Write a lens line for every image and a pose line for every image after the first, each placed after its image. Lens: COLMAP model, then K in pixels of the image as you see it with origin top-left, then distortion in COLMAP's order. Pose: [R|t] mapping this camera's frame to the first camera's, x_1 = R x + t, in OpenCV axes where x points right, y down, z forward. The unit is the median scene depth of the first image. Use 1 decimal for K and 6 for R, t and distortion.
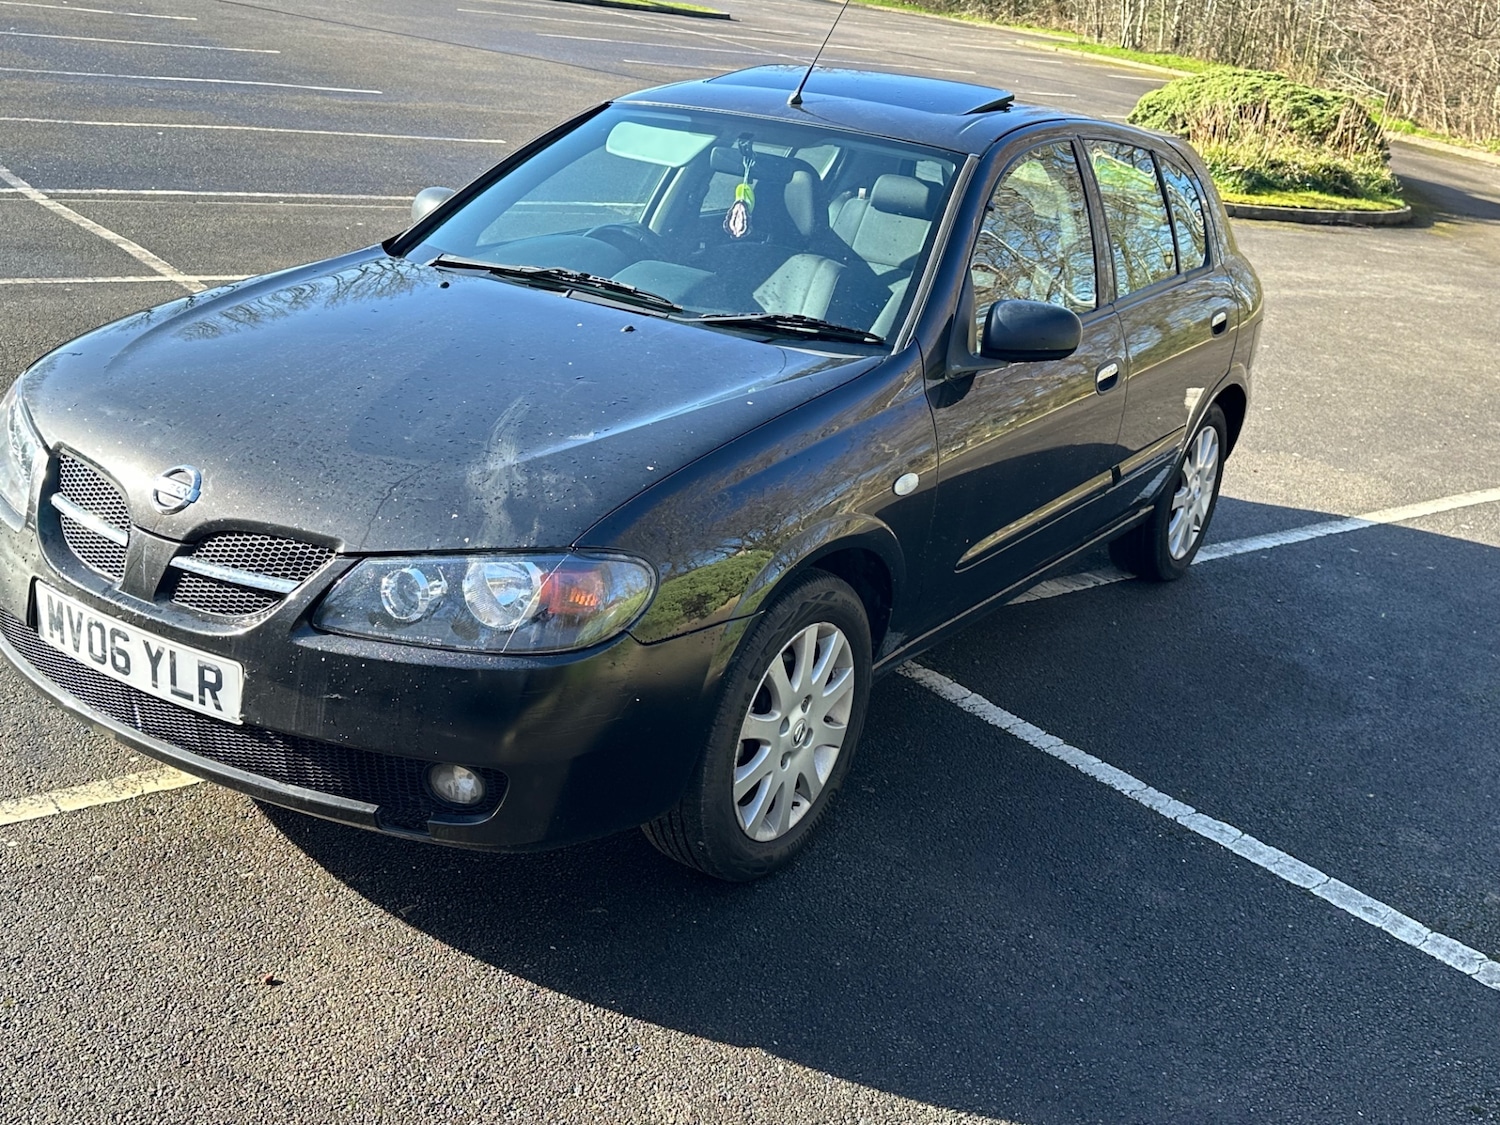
lens RADIAL K [[1556.9, 0, 754.3], [0, 1556.9, 558.7], [0, 0, 1]] dist [0.193665, -0.413777]
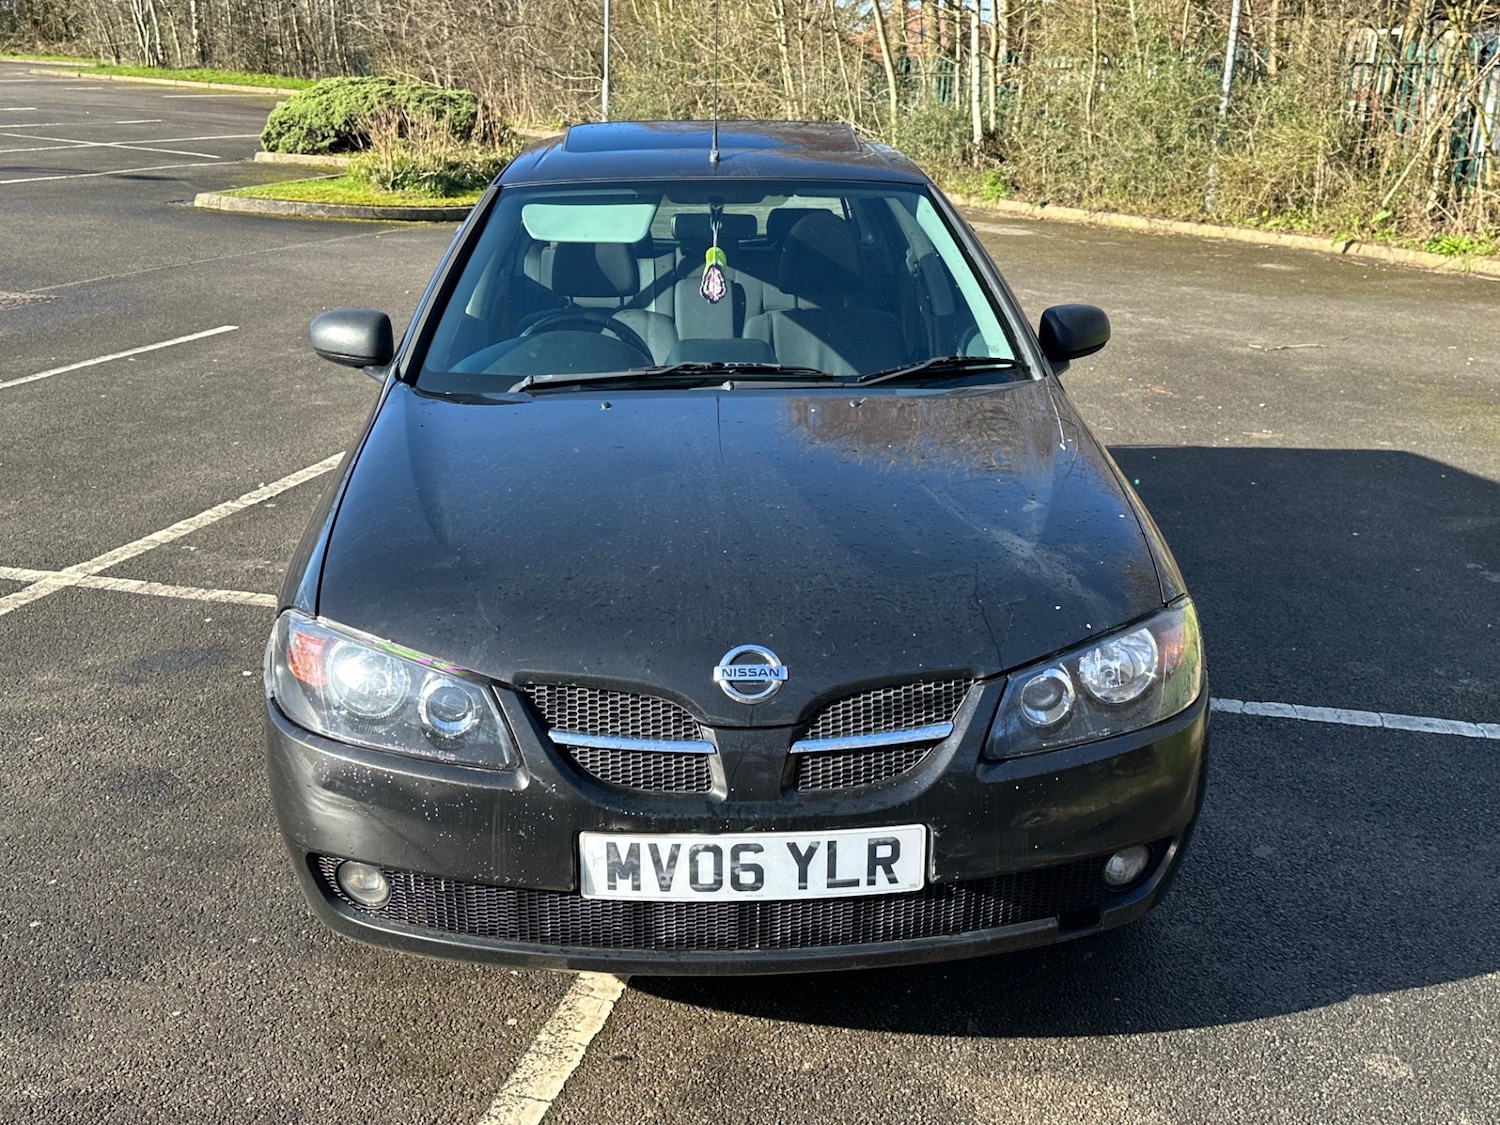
lens RADIAL K [[1569.1, 0, 750.0], [0, 1569.1, 562.5], [0, 0, 1]] dist [0.135235, -0.307548]
pose [[0.811098, -0.264274, 0.521804, -0.555225], [0.263957, 0.961483, 0.076657, -0.117825], [-0.521964, 0.075557, 0.849614, 0.162784]]
